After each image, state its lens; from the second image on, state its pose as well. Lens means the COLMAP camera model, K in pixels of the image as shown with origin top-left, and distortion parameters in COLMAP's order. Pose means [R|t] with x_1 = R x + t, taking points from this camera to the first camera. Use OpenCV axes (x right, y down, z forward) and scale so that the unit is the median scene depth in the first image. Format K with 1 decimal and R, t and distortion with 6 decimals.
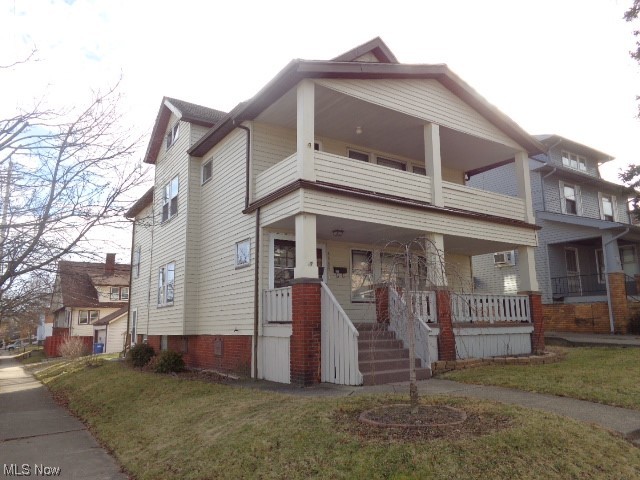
lens RADIAL K [[471.5, 0, 315.2], [0, 471.5, 238.5], [0, 0, 1]] dist [-0.003312, 0.012937]
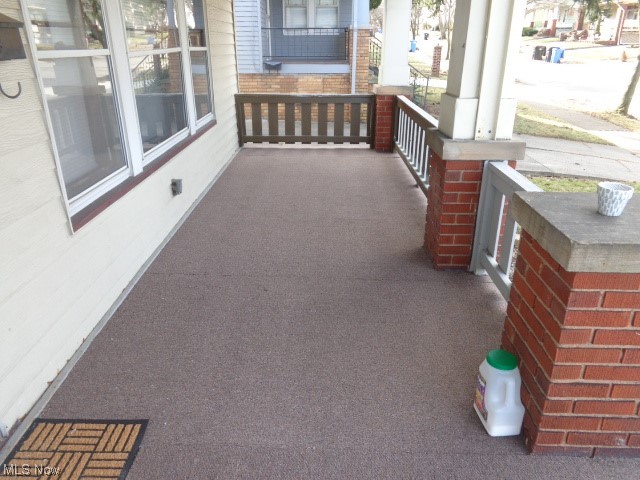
lens RADIAL K [[471.5, 0, 319.8], [0, 471.5, 240.3], [0, 0, 1]] dist [-0.003312, 0.012937]
pose [[0.564231, -0.314048, 0.763556, 0.010759], [-0.152878, 0.869096, 0.470426, 0.037632], [-0.811339, -0.382160, 0.442360, 0.834941]]
